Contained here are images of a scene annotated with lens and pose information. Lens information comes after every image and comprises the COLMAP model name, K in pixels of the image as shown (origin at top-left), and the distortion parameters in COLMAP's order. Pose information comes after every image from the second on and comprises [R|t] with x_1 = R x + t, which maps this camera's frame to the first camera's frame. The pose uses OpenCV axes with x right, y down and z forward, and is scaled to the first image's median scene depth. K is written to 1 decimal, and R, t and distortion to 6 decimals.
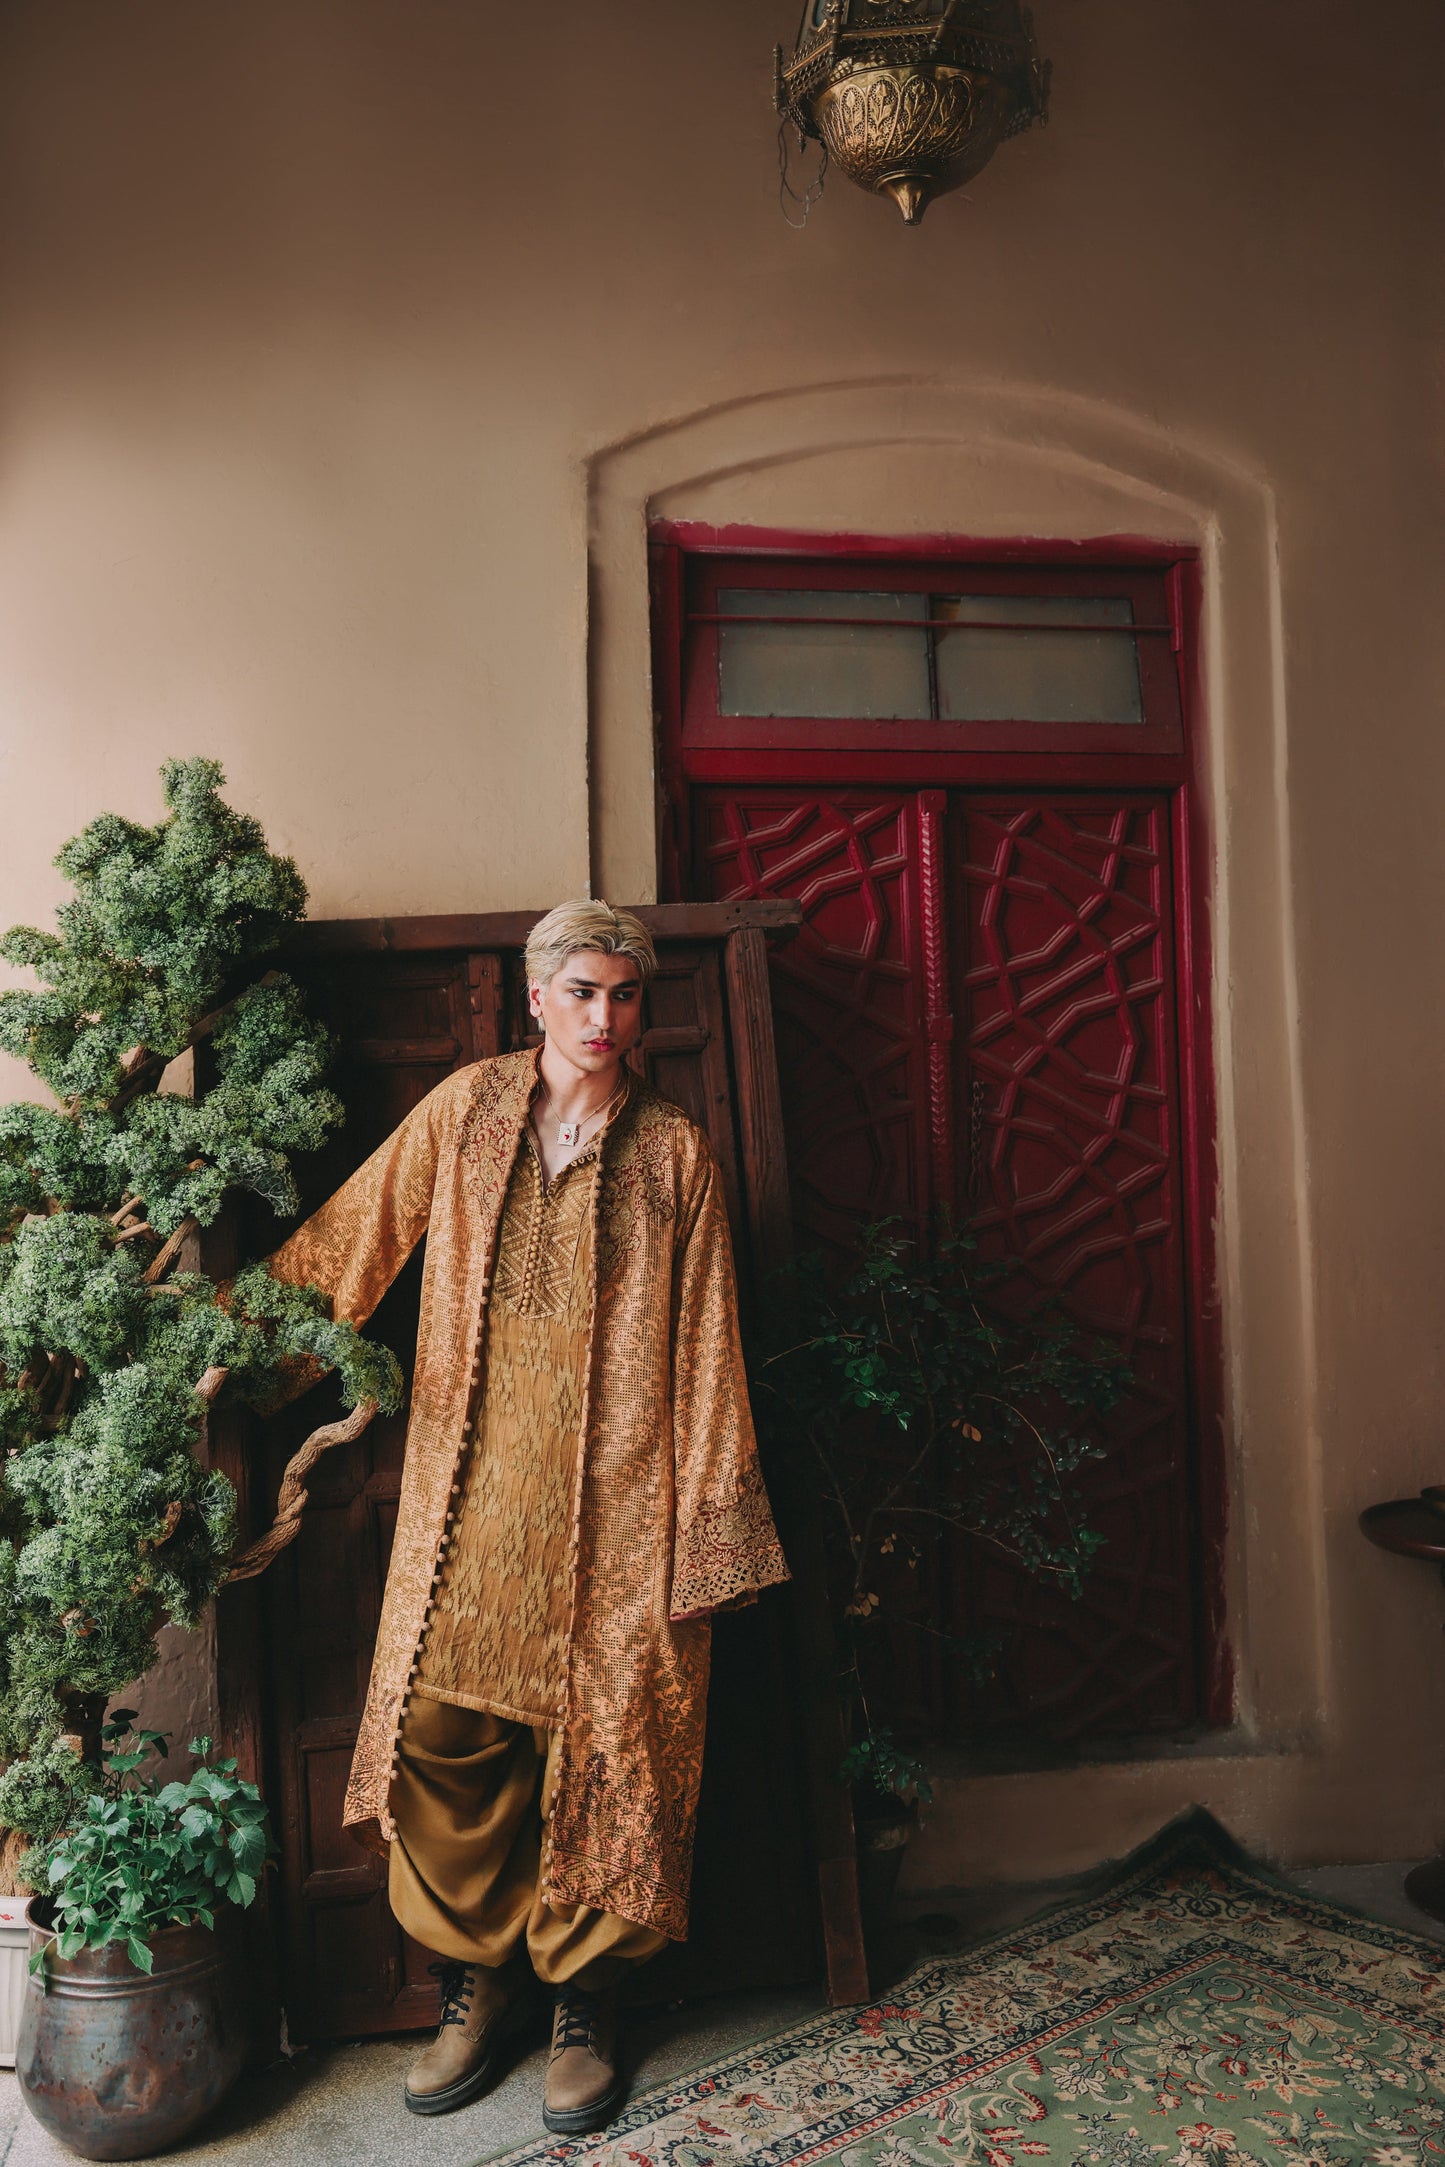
lens RADIAL K [[1713.9, 0, 645.0], [0, 1713.9, 1083.8], [0, 0, 1]] dist [-0.043914, 0.082388]
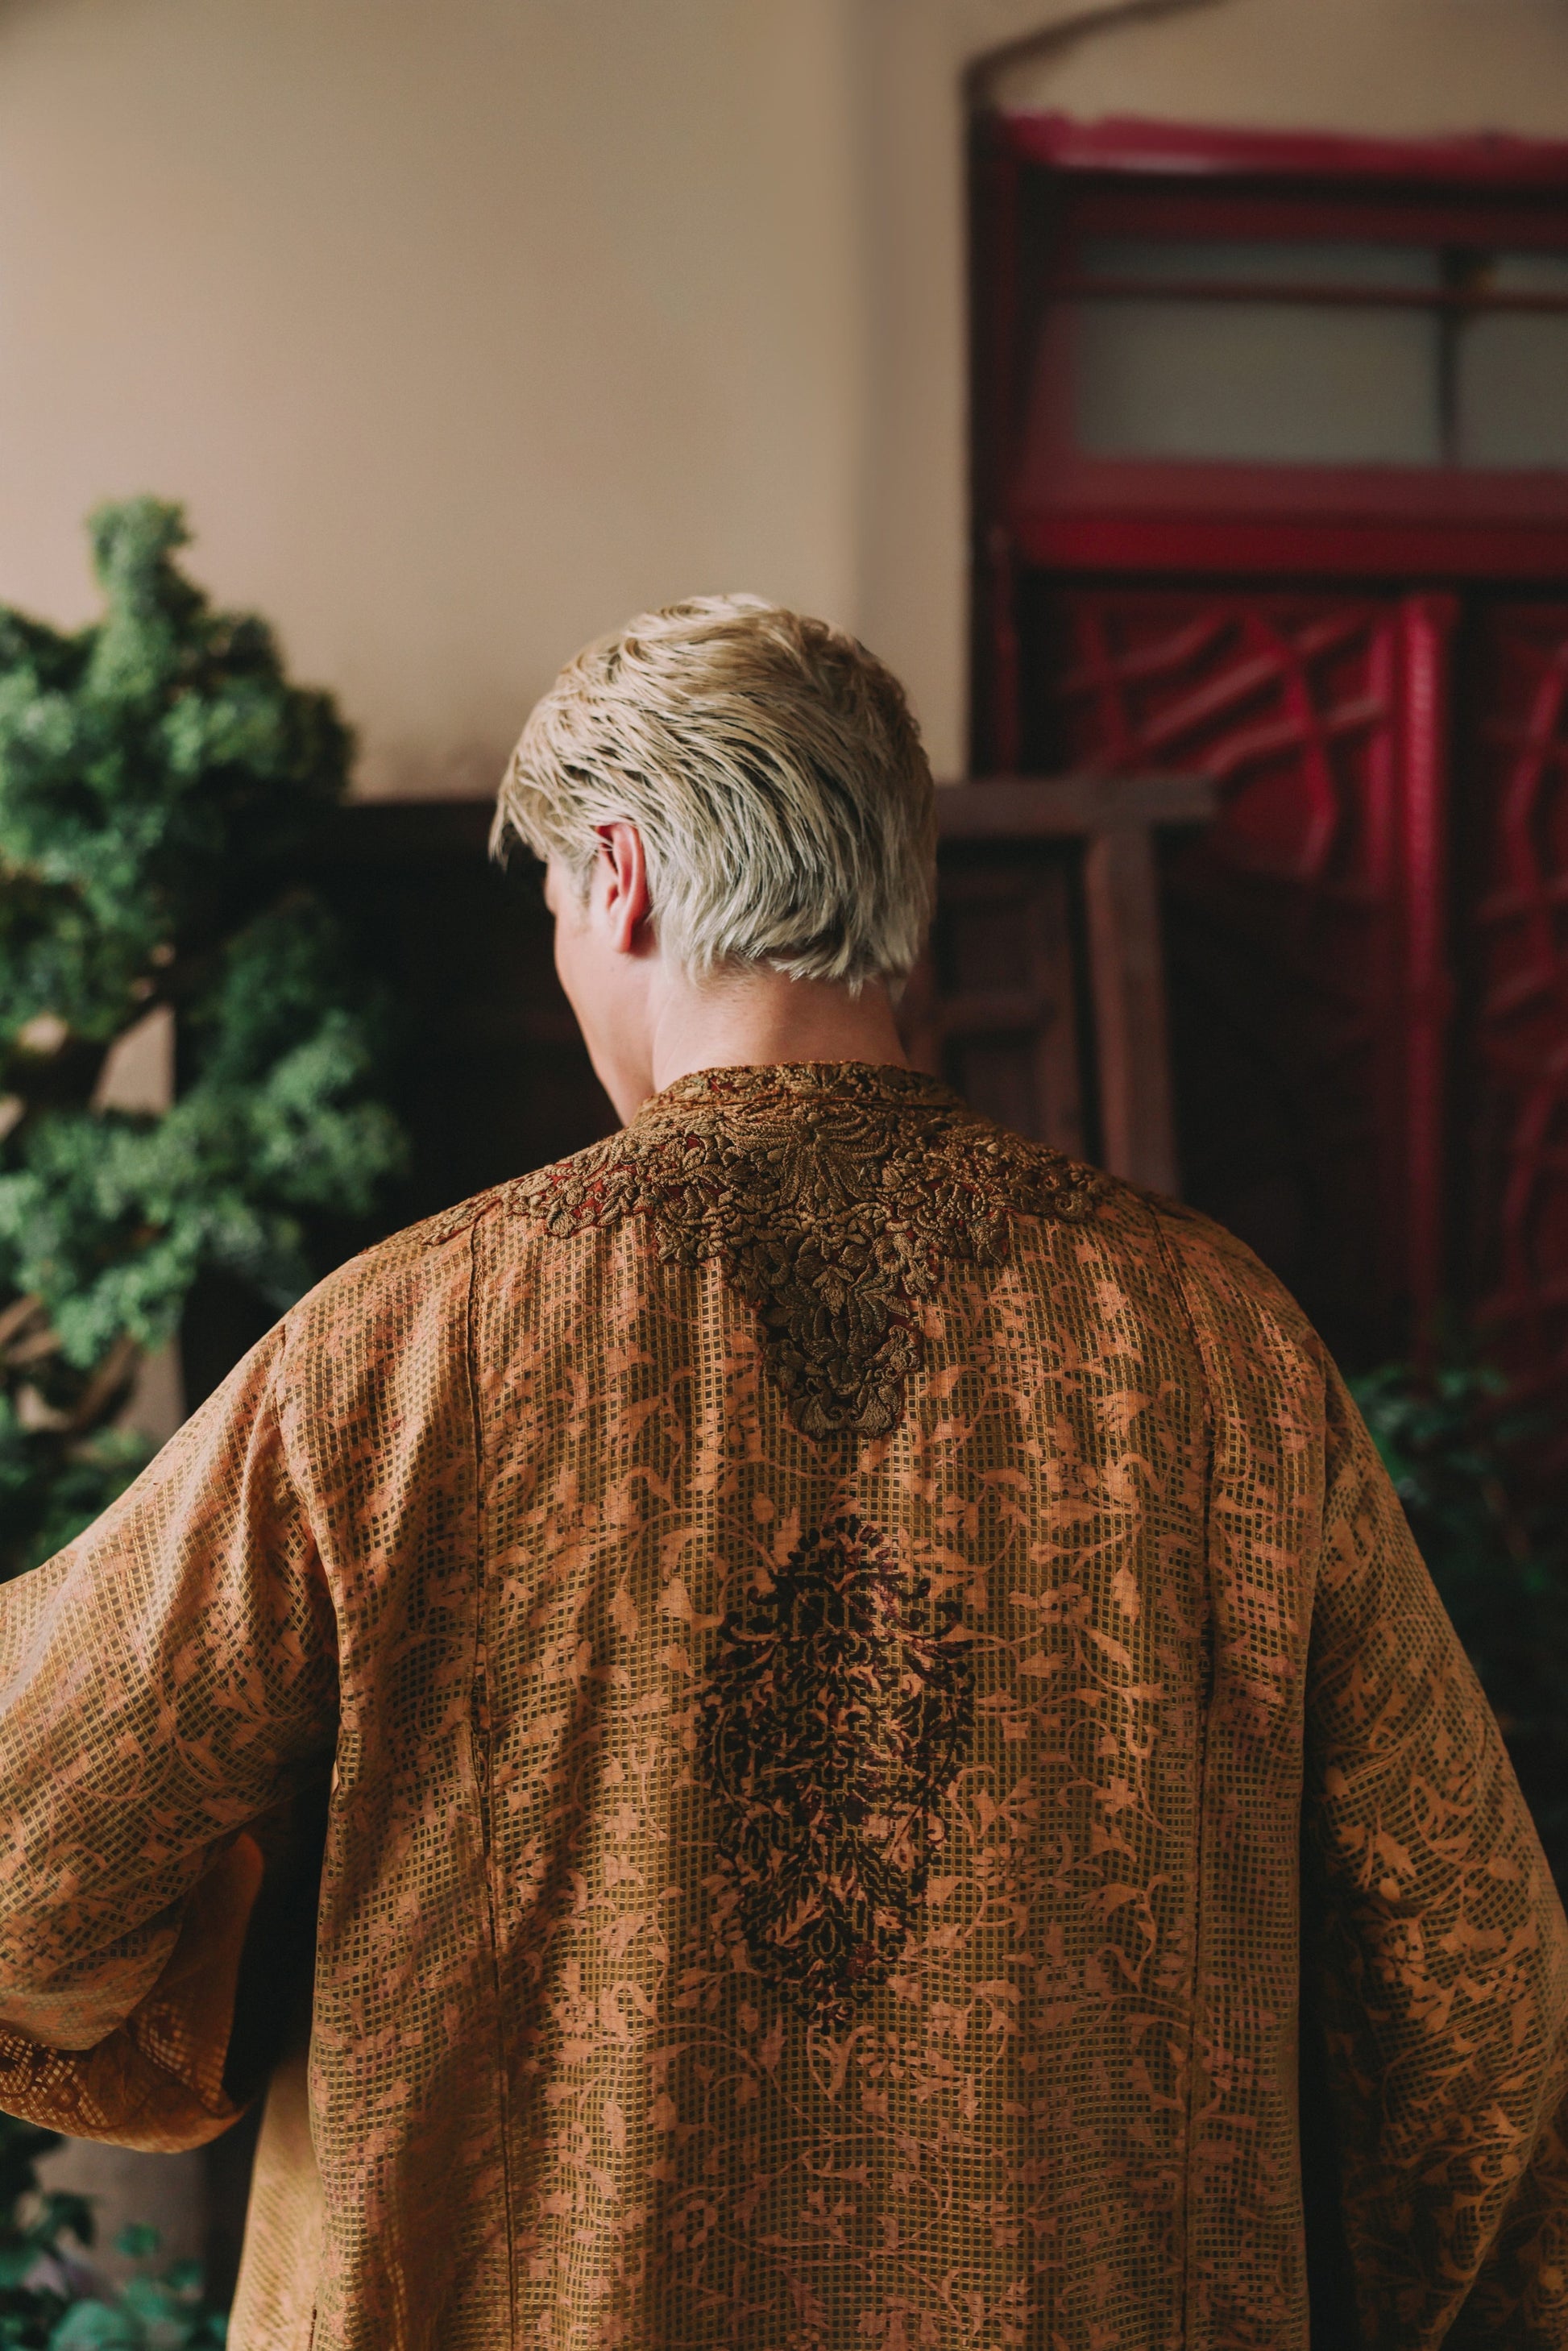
lens RADIAL K [[2009.7, 0, 784.0], [0, 2009.7, 1175.5], [0, 0, 1]] dist [-0.002180, -0.000858]
pose [[0.998284, 0.022628, -0.054013, -0.017002], [-0.017978, 0.996212, 0.085078, -0.031913], [0.055734, -0.083961, 0.994909, 0.349376]]
